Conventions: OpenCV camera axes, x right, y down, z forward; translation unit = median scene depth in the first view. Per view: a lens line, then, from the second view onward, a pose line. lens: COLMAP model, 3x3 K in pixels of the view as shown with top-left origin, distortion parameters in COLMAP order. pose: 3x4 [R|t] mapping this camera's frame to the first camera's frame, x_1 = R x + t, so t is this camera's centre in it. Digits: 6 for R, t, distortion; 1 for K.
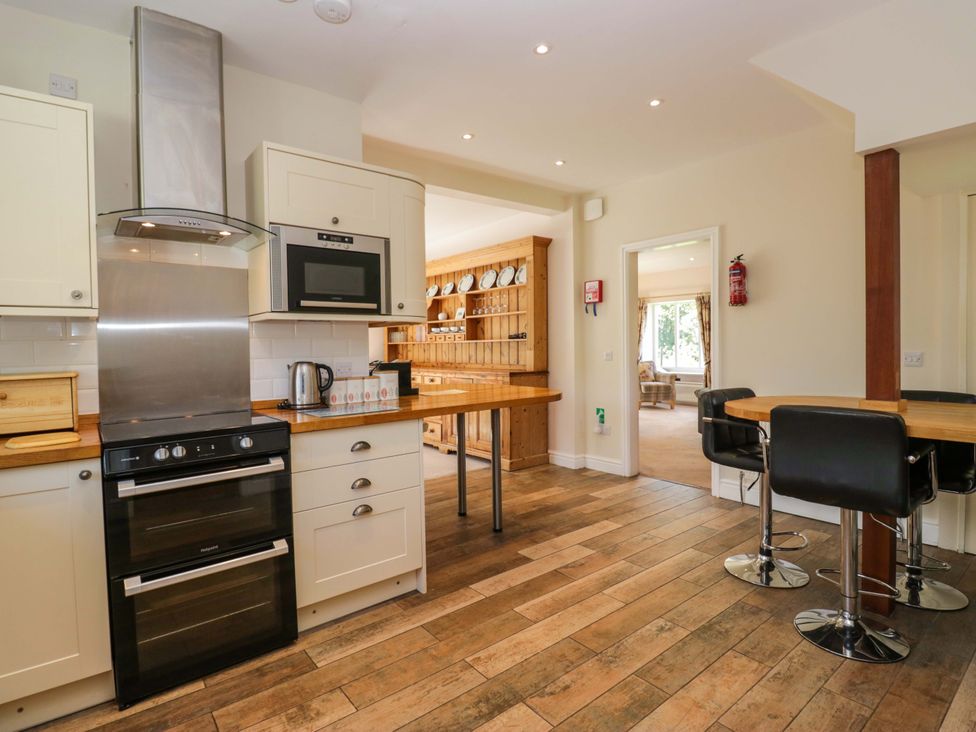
lens RADIAL K [[519.4, 0, 487.6], [0, 519.4, 362.8], [0, 0, 1]] dist [-0.013637, 0.001841]
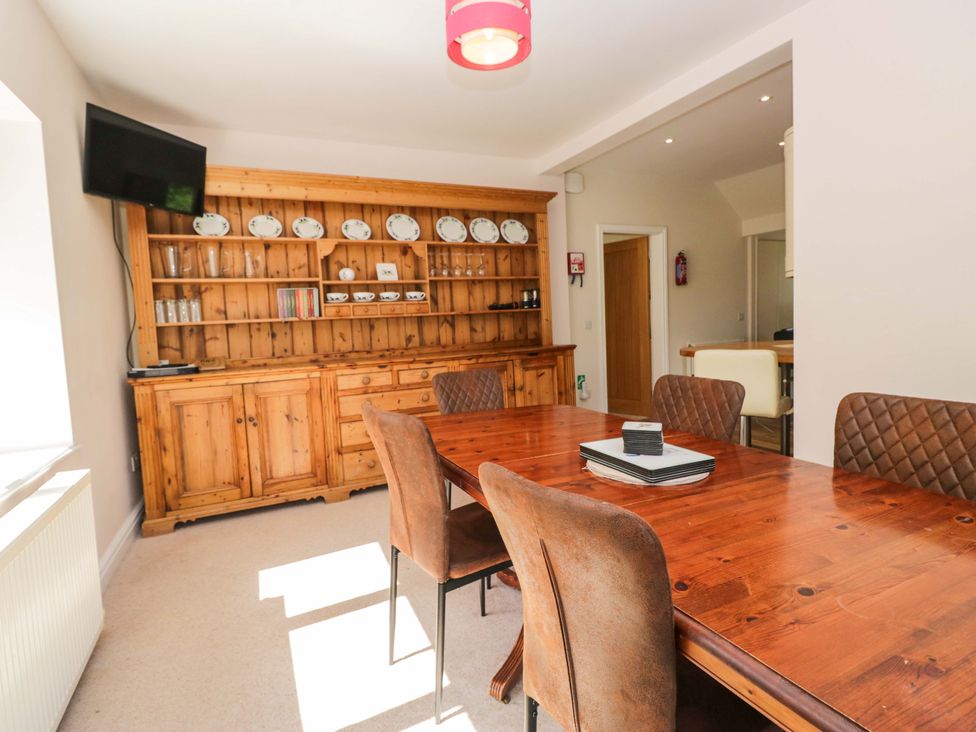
lens RADIAL K [[519.4, 0, 488.2], [0, 519.4, 363.2], [0, 0, 1]] dist [-0.013637, 0.001841]
pose [[0.248673, -0.069832, 0.966067, -0.851489], [0.076945, 0.995670, 0.052166, -0.006054], [-0.965526, 0.061361, 0.252970, 0.918995]]
